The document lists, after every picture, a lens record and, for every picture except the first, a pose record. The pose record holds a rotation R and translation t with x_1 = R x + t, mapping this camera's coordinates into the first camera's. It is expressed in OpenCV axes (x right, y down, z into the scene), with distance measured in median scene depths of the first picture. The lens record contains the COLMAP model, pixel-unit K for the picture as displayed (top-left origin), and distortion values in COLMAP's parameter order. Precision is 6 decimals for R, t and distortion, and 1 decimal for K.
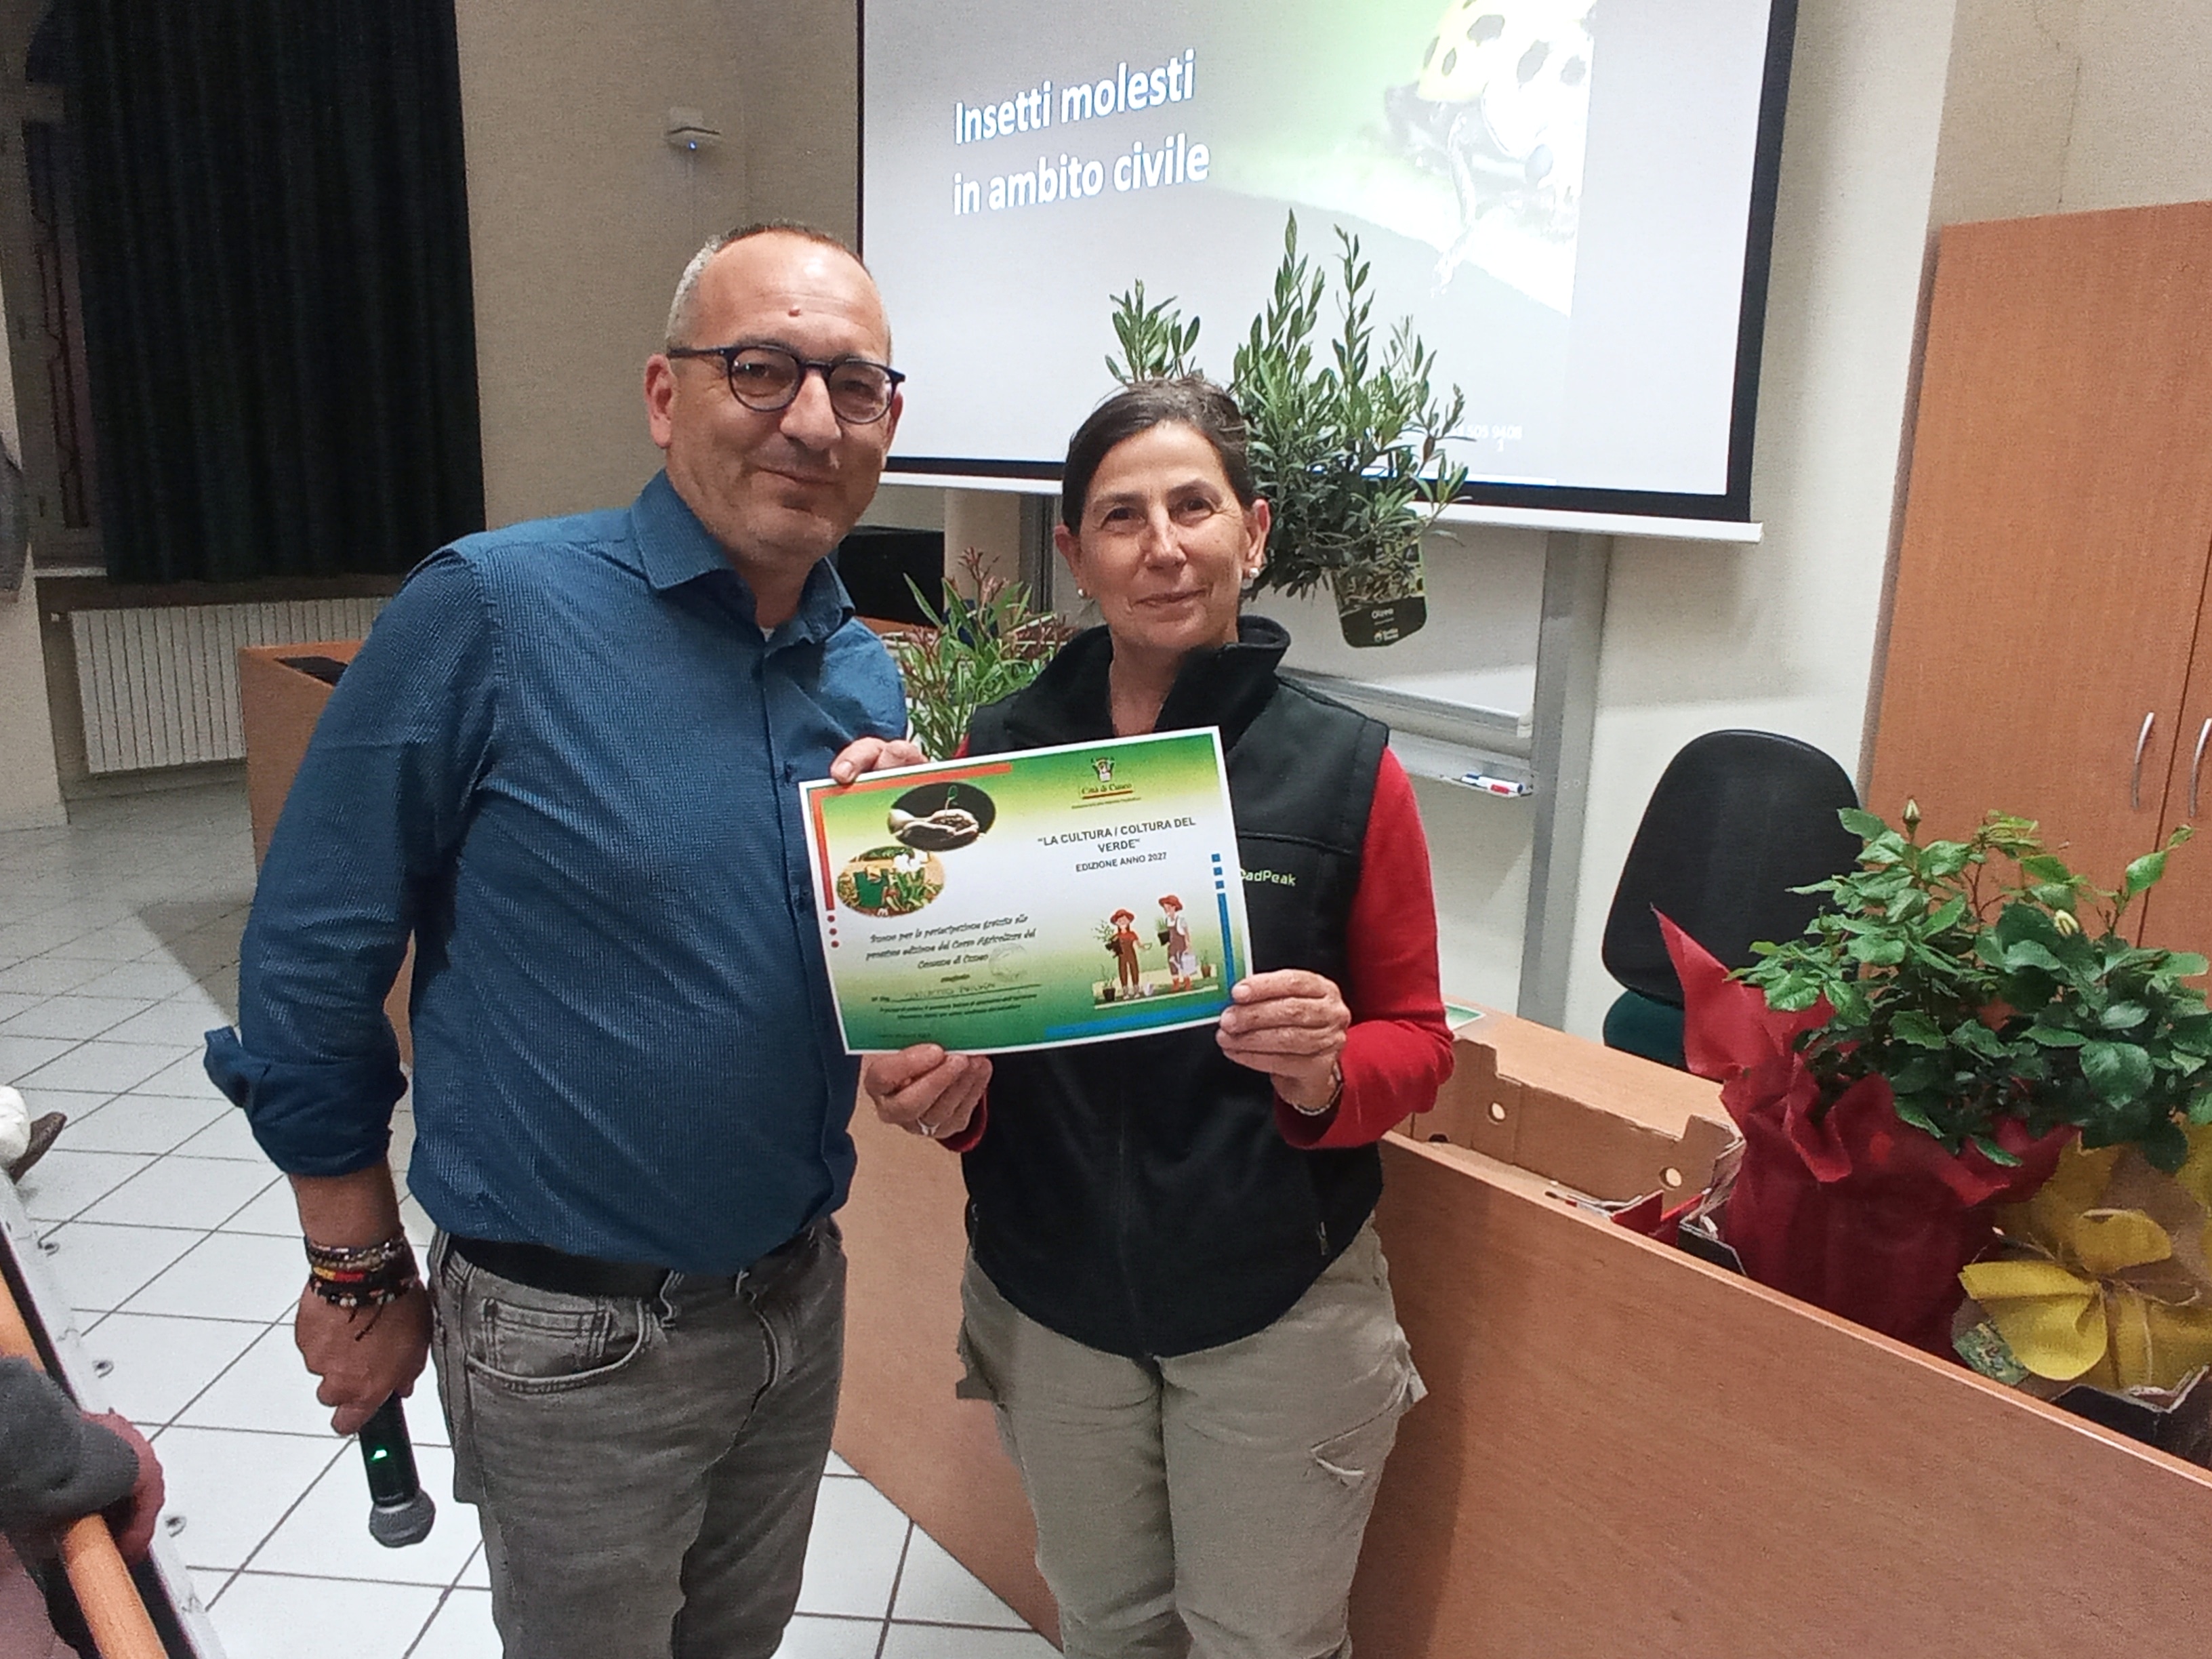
lens RADIAL K [[1563.2, 0, 1103.2], [0, 1563.2, 806.5], [0, 0, 1]] dist [-0.084480, 0.057451]
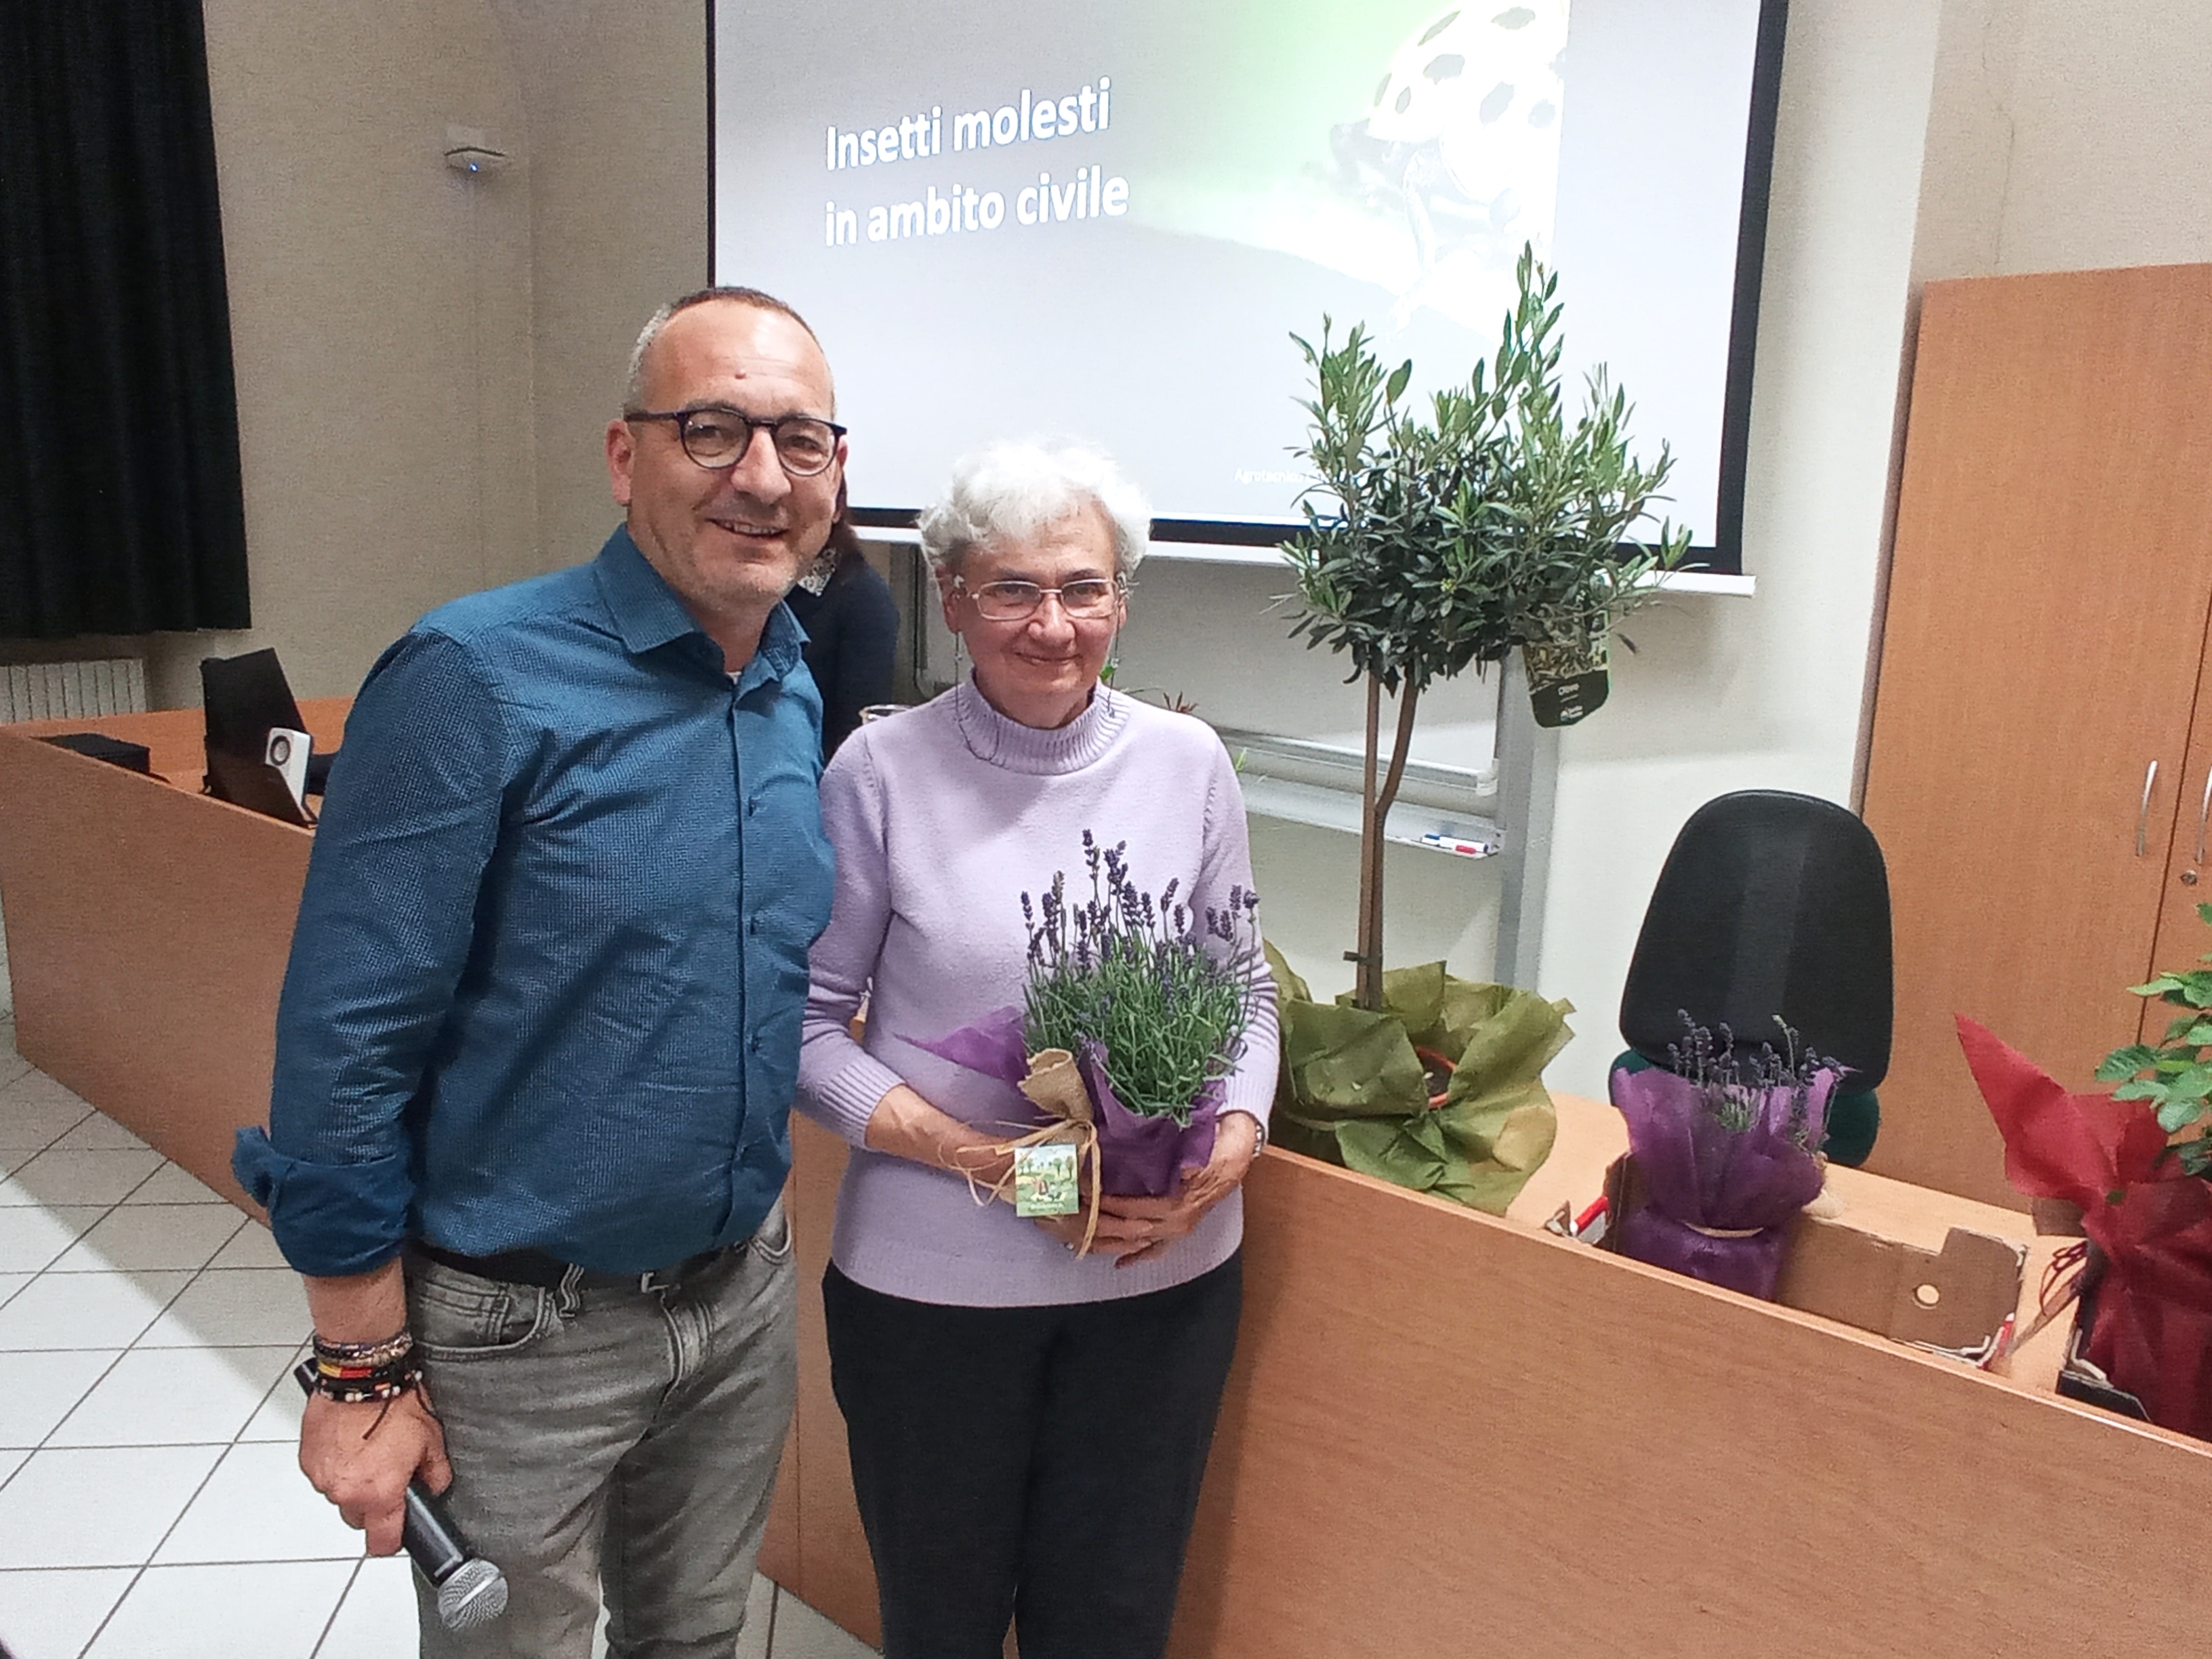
lens RADIAL K [[1563.2, 0, 1095.4], [0, 1563.2, 809.2], [0, 0, 1]] dist [-0.084480, 0.057451]
pose [[0.985783, -0.030622, 0.165207, -0.146009], [0.034545, 0.999184, -0.020921, -0.026867], [-0.164432, 0.026331, 0.986037, 0.093343]]
